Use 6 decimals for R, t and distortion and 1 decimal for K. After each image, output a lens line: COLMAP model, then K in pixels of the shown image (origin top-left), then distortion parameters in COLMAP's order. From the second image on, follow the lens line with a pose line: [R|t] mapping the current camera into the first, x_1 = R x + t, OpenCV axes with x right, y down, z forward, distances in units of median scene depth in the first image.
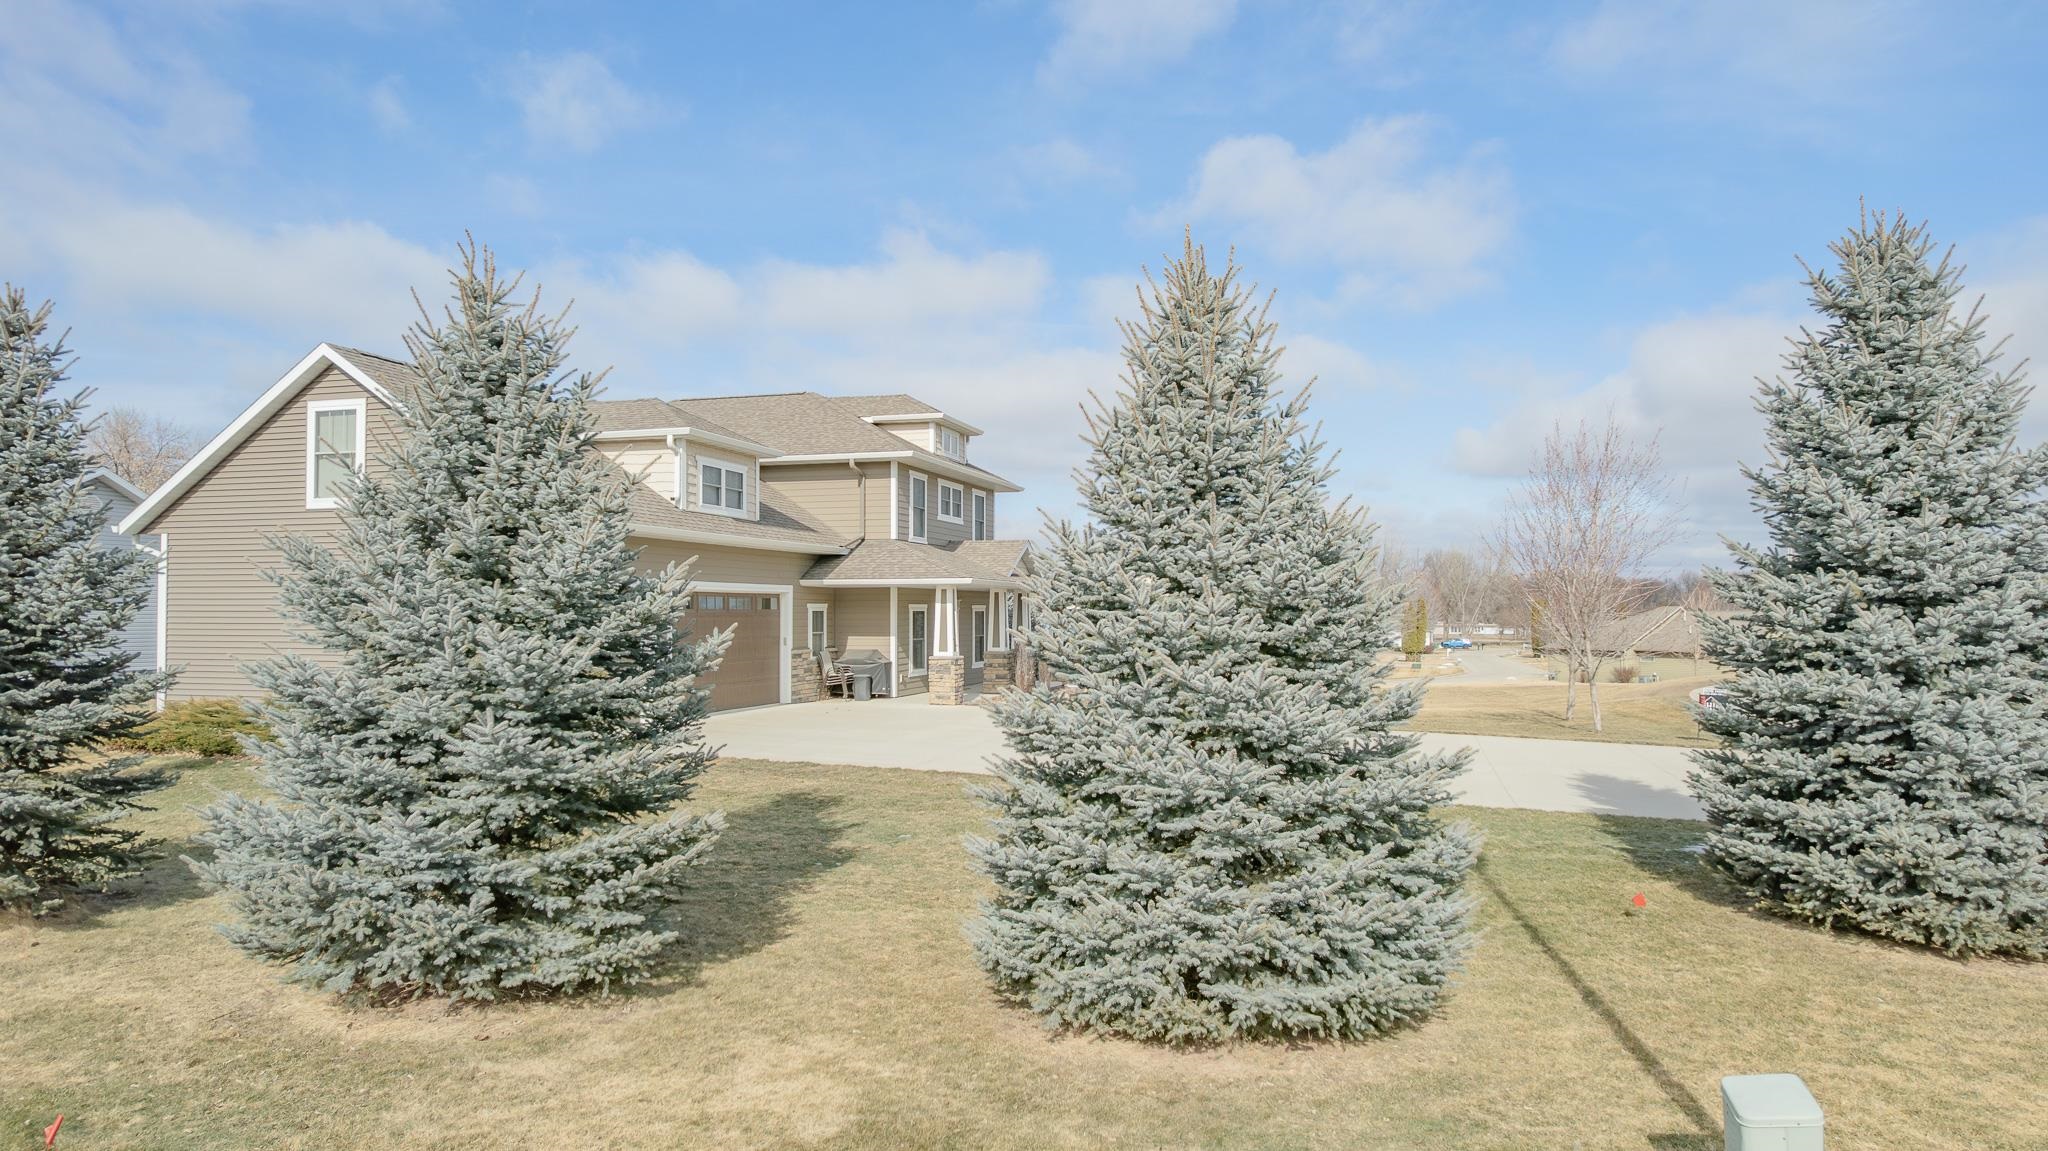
lens RADIAL K [[1313.3, 0, 1031.6], [0, 1313.3, 586.8], [0, 0, 1]] dist [-0.071124, 0.064547]
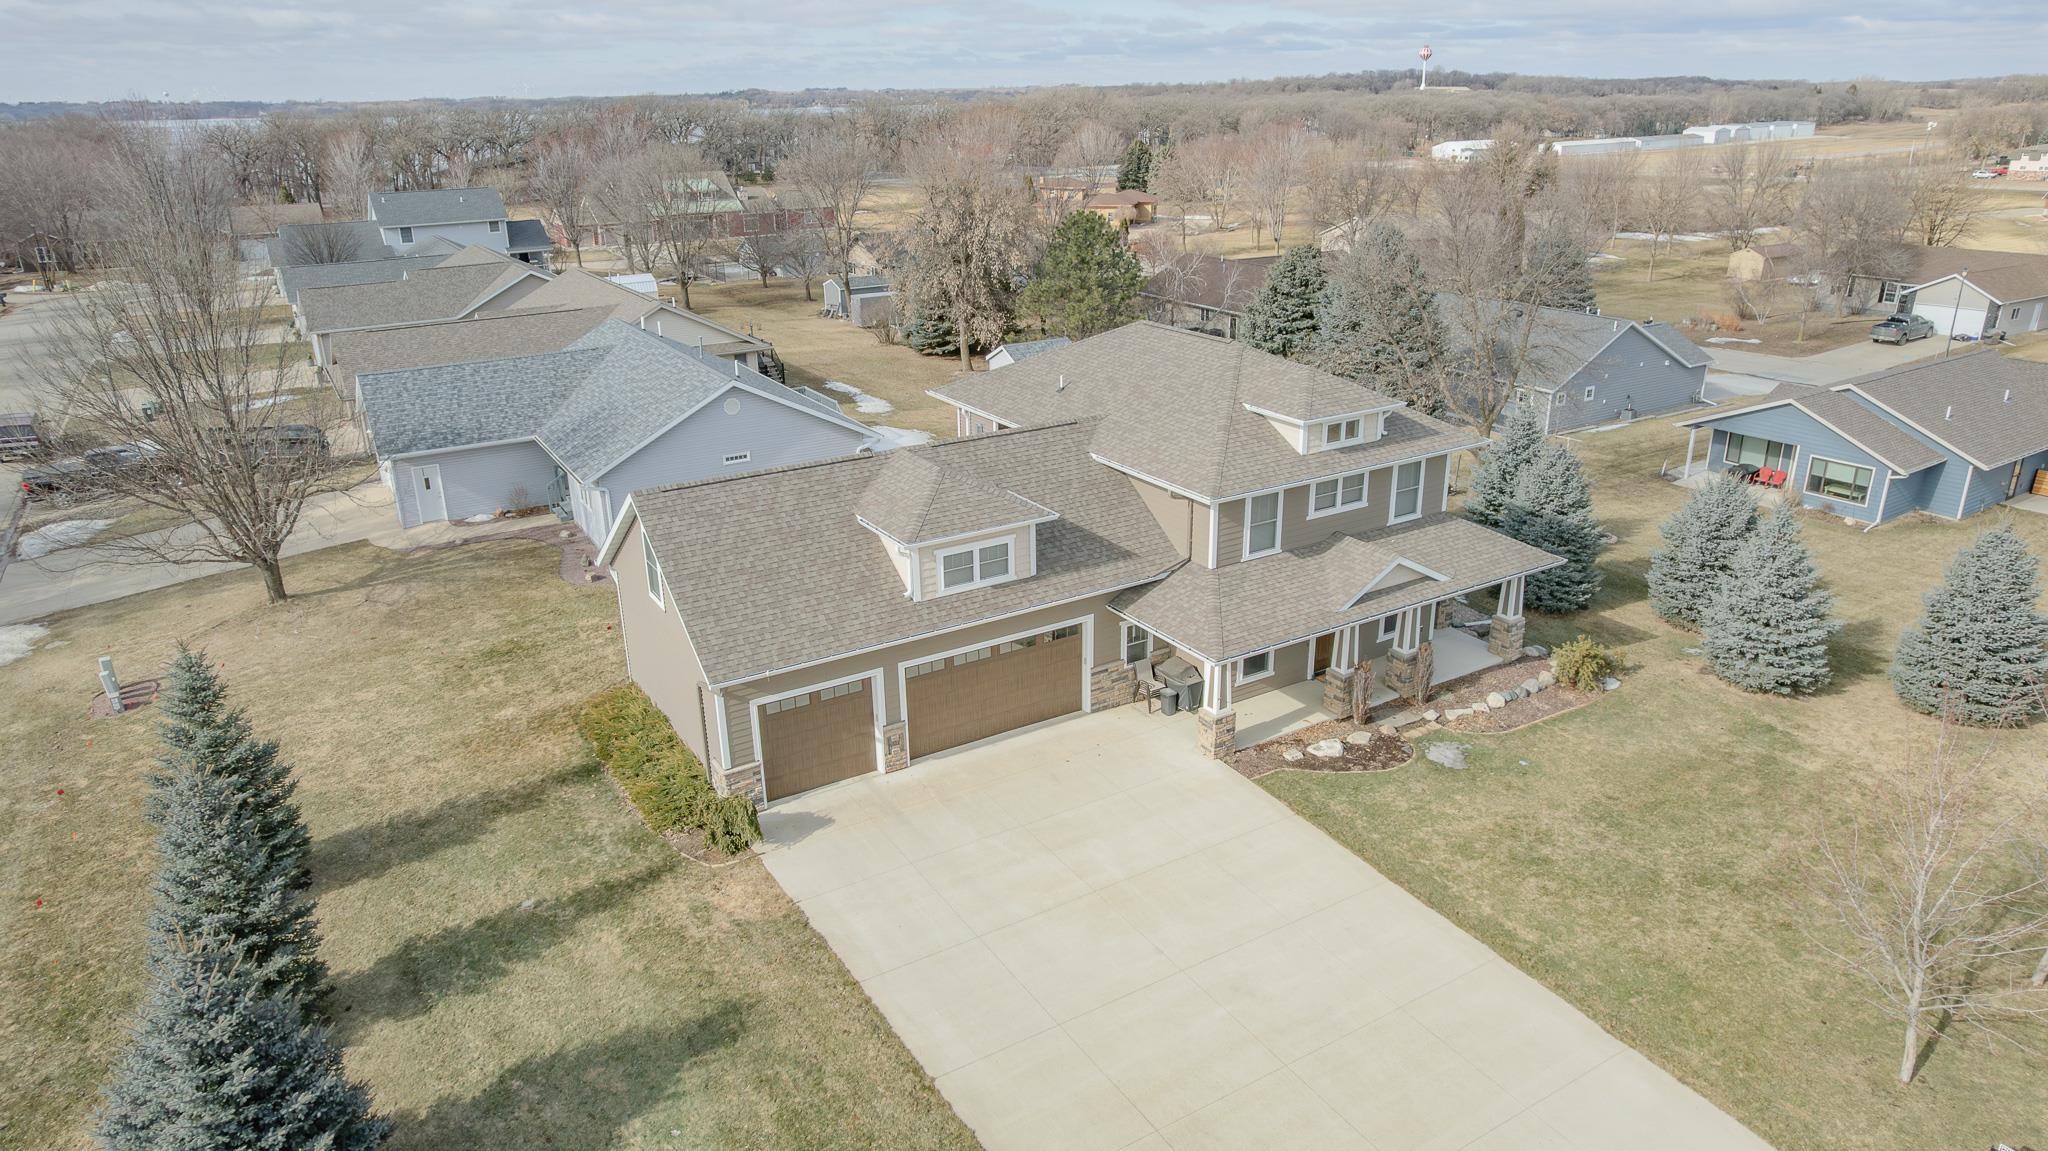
lens RADIAL K [[1313.3, 0, 1031.6], [0, 1313.3, 586.8], [0, 0, 1]] dist [-0.071124, 0.064547]
pose [[0.737690, 0.235077, -0.632892, 0.442798], [0.024696, 0.927401, 0.373253, -0.412098], [0.674687, -0.290975, 0.678329, 0.234266]]
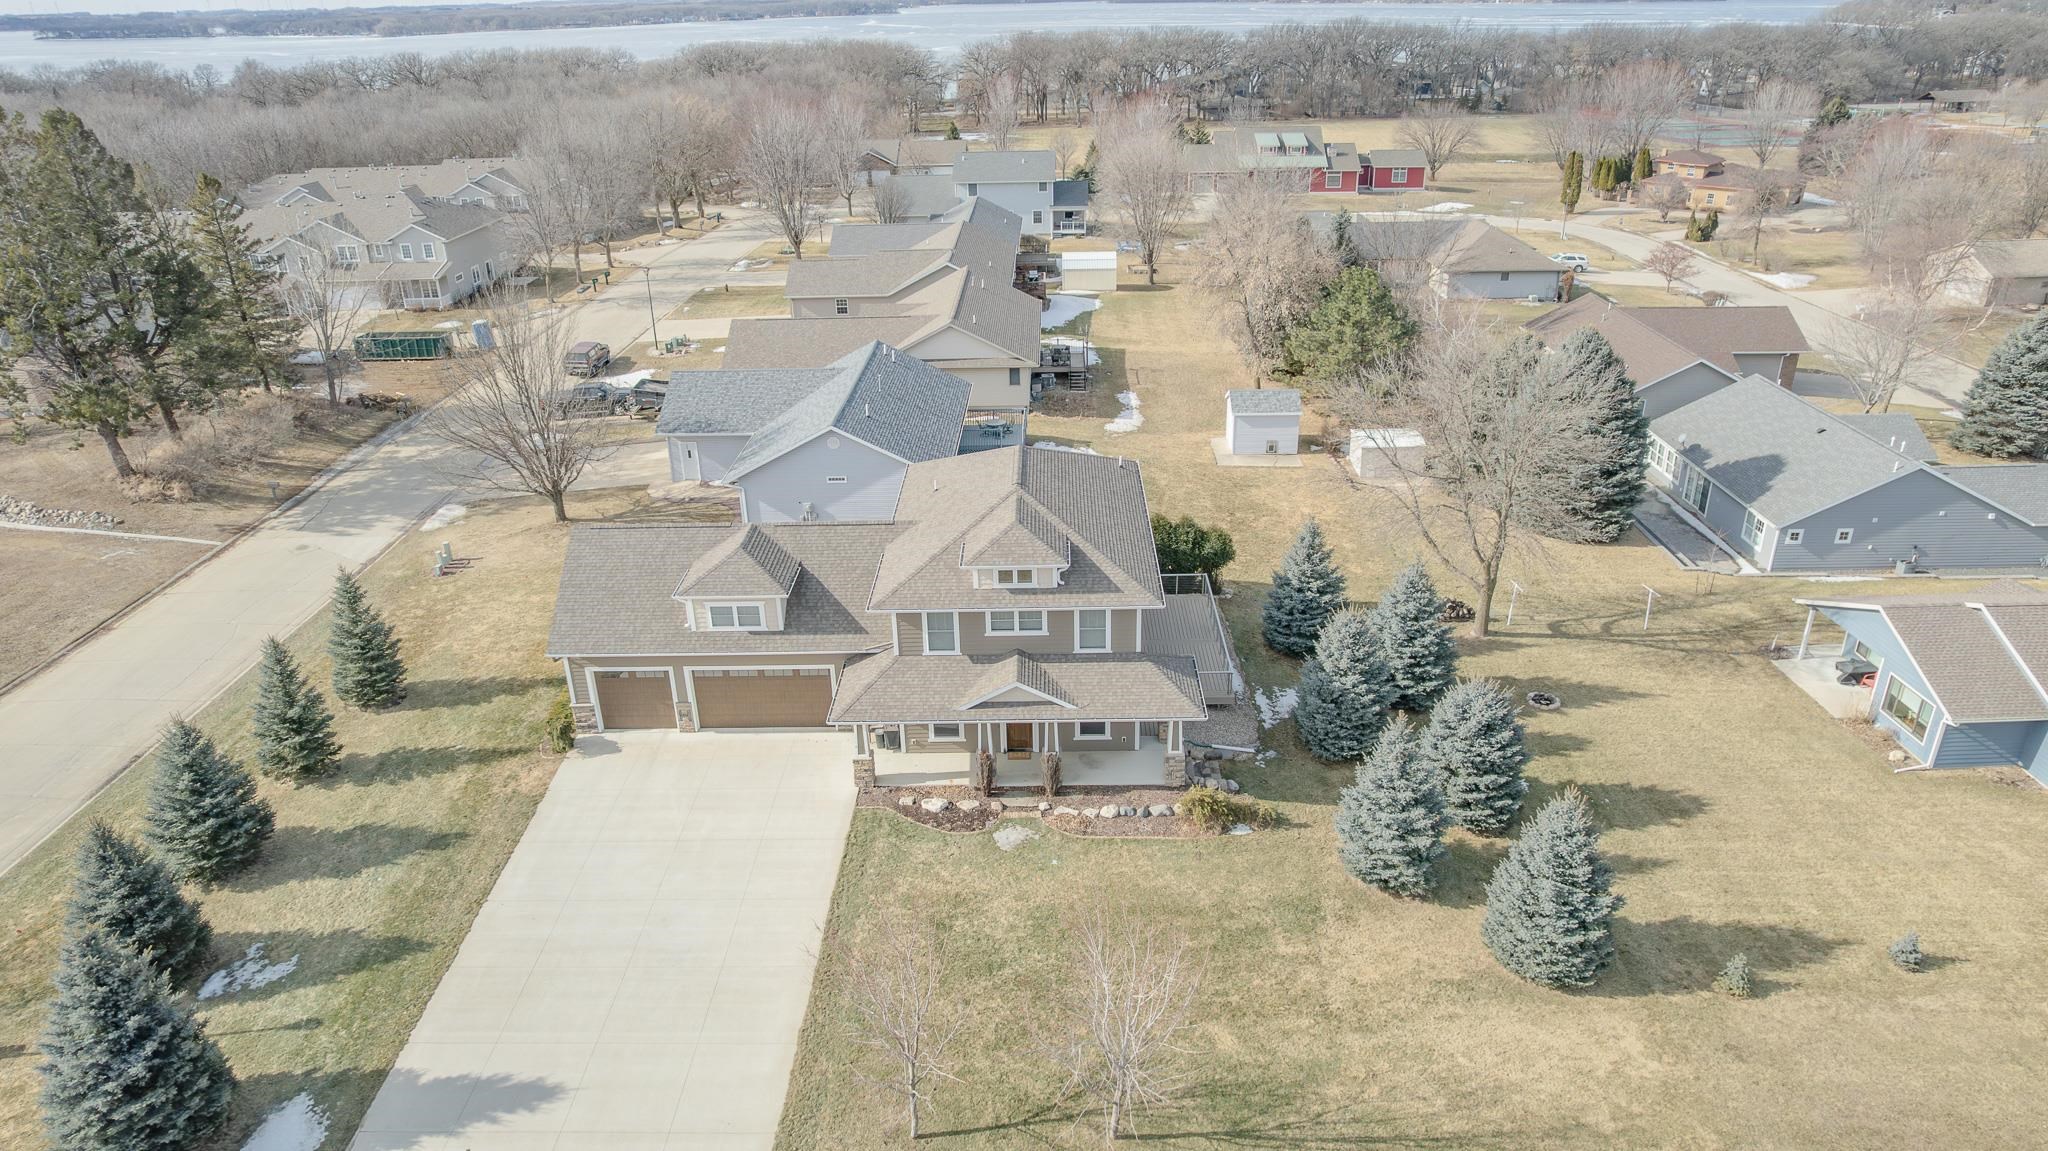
lens RADIAL K [[1313.3, 0, 1031.6], [0, 1313.3, 586.8], [0, 0, 1]] dist [-0.071124, 0.064547]
pose [[0.258933, 0.403593, -0.877534, 1.149688], [0.039818, 0.903286, 0.427186, -0.706738], [0.965074, -0.145555, 0.217821, 0.875670]]
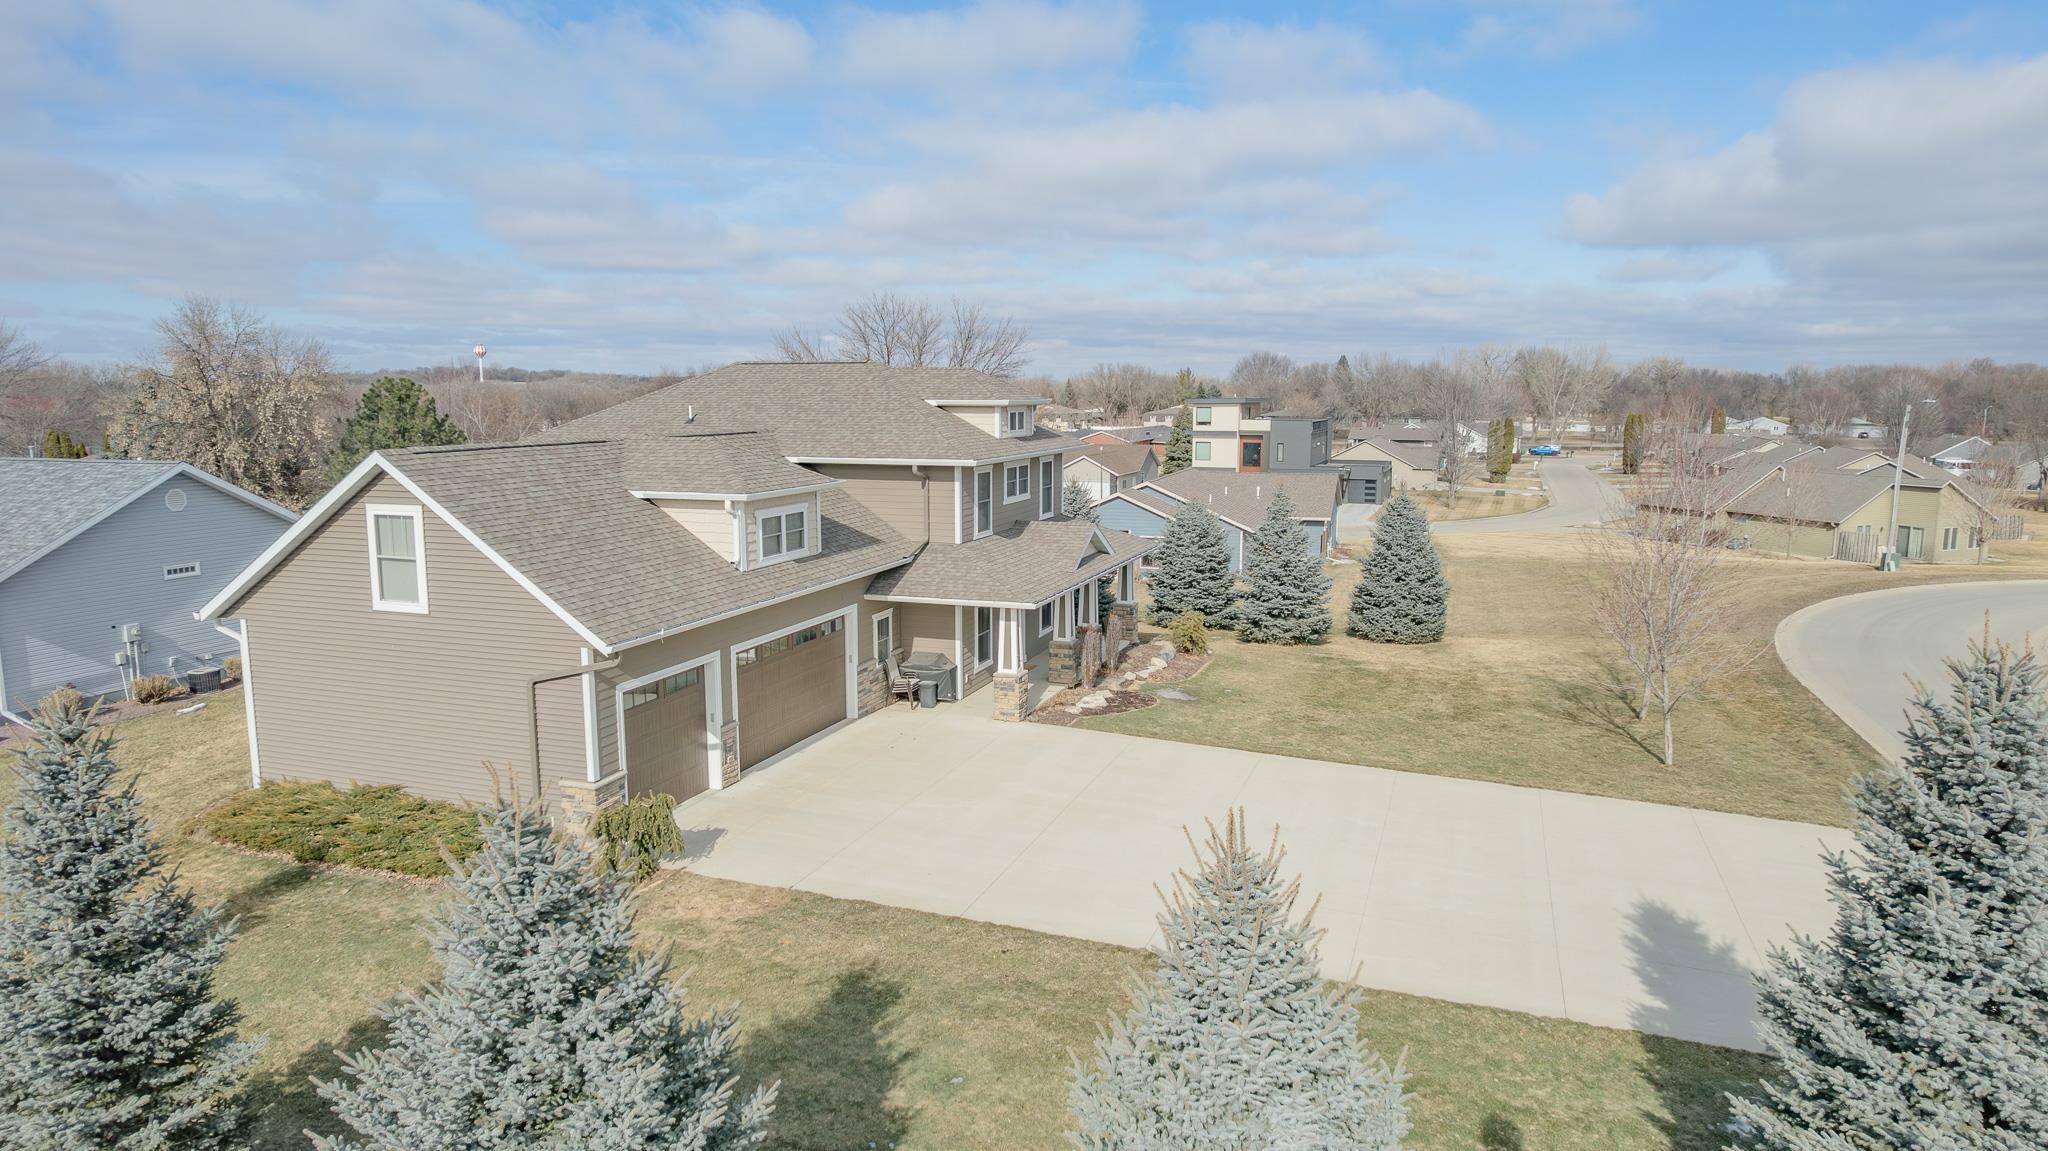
lens RADIAL K [[1313.3, 0, 1031.6], [0, 1313.3, 586.8], [0, 0, 1]] dist [-0.071124, 0.064547]
pose [[0.998217, 0.012271, -0.058421, 0.008611], [-0.002099, 0.985255, 0.171078, -0.179224], [0.059659, -0.170650, 0.983524, 0.025800]]
